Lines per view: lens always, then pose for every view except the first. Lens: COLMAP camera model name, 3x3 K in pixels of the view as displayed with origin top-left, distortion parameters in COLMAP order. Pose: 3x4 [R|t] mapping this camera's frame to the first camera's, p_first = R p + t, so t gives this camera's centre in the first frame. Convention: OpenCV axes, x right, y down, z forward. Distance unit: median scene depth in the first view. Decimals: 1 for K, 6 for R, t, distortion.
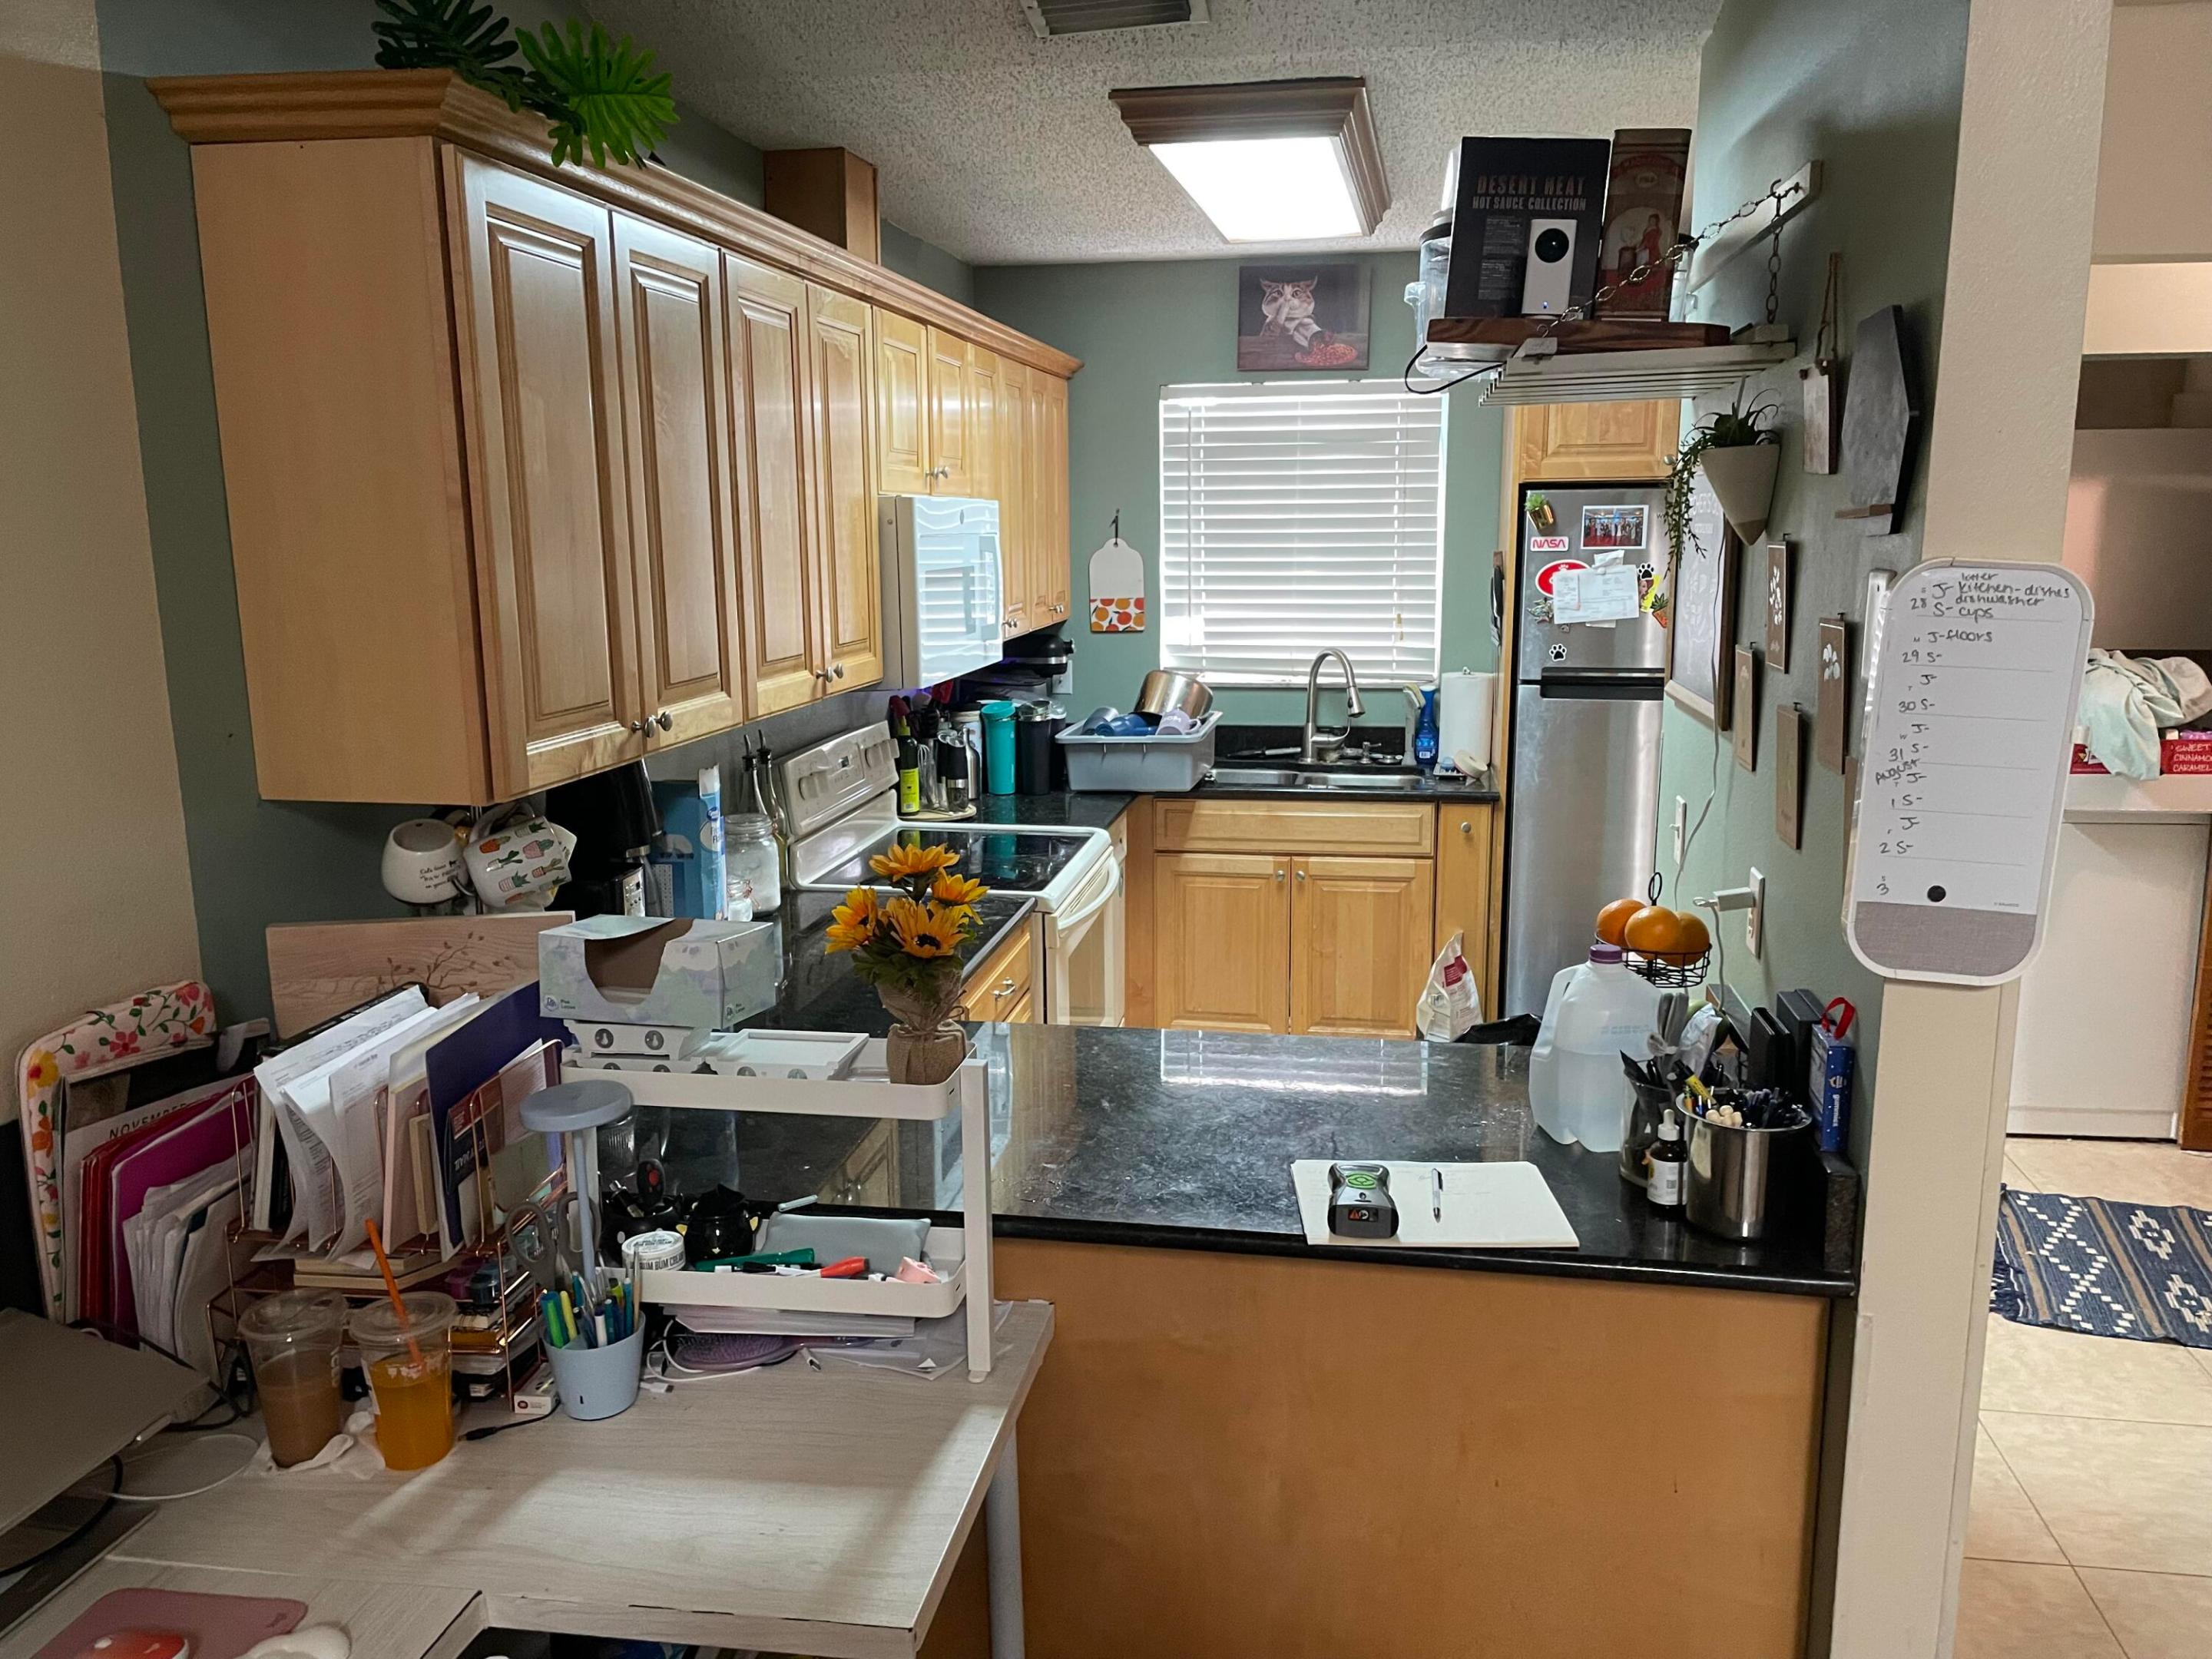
lens RADIAL K [[1693.5, 0, 1109.4], [0, 1693.5, 842.5], [0, 0, 1]] dist [0.096469, -0.117381]
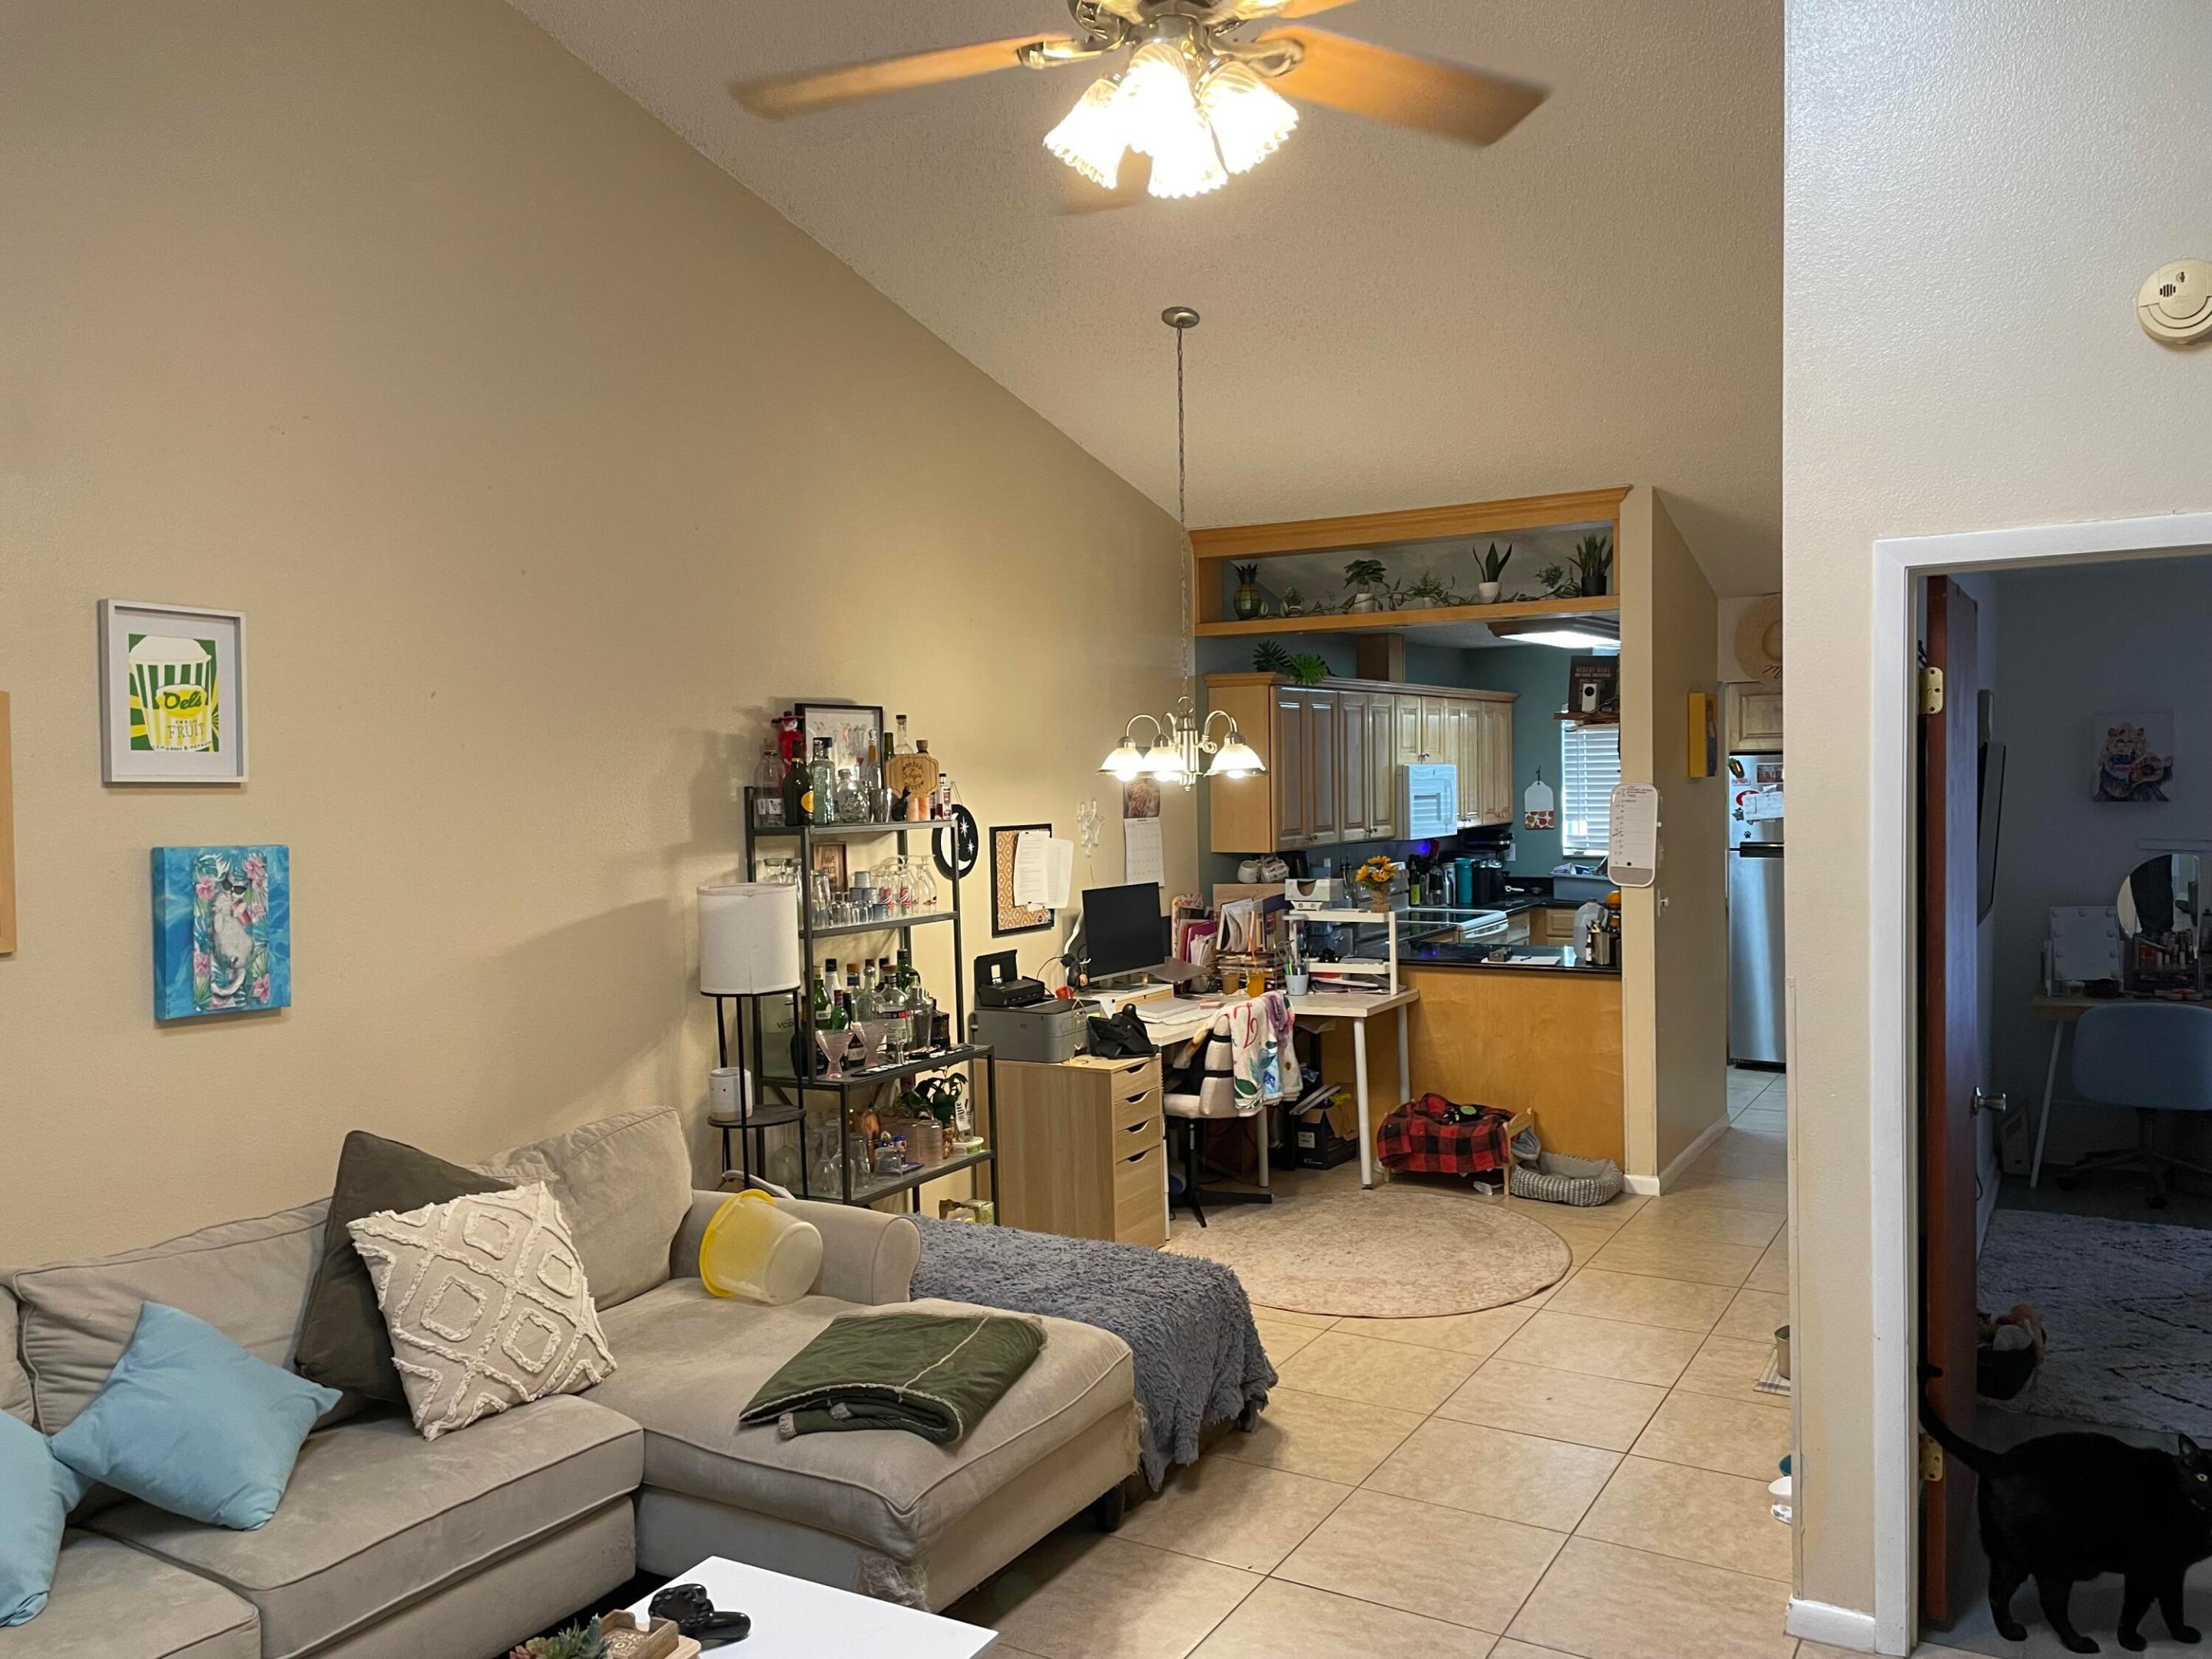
lens RADIAL K [[1693.5, 0, 1109.4], [0, 1693.5, 842.5], [0, 0, 1]] dist [0.096469, -0.117381]
pose [[0.937152, 0.001608, -0.348918, 0.278723], [-0.052031, 0.989453, -0.135188, 0.221600], [0.345021, 0.144846, 0.927351, -1.190041]]
